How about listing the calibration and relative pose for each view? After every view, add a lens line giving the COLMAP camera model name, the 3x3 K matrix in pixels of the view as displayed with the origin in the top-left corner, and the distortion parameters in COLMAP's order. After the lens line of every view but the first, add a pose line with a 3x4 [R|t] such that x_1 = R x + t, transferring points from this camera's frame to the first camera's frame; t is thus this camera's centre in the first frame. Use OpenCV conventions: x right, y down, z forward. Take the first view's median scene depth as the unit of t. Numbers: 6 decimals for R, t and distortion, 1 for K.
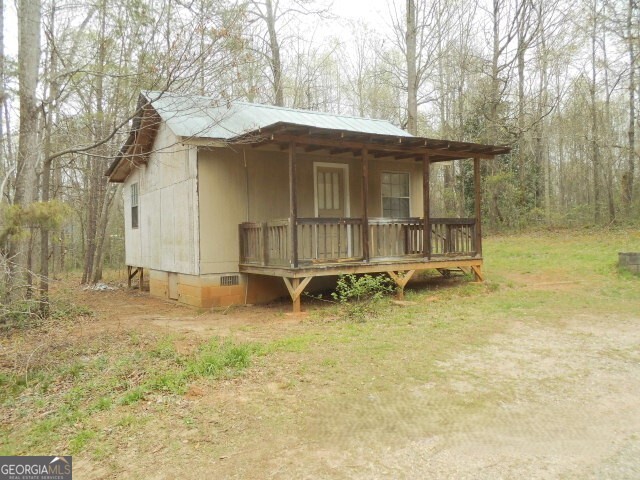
lens RADIAL K [[505.5, 0, 320.0], [0, 505.5, 240.0], [0, 0, 1]] dist [0.035939, -0.000075]
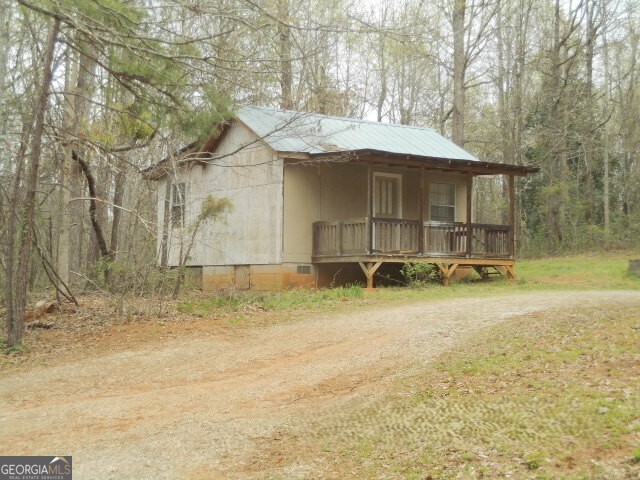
lens RADIAL K [[970.3, 0, 320.0], [0, 970.3, 240.0], [0, 0, 1]] dist [-0.025497, 0.029713]
pose [[0.998389, 0.035861, 0.043976, -0.245003], [-0.033708, 0.998241, -0.048767, 0.121368], [-0.045647, 0.047206, 0.997842, -1.293698]]
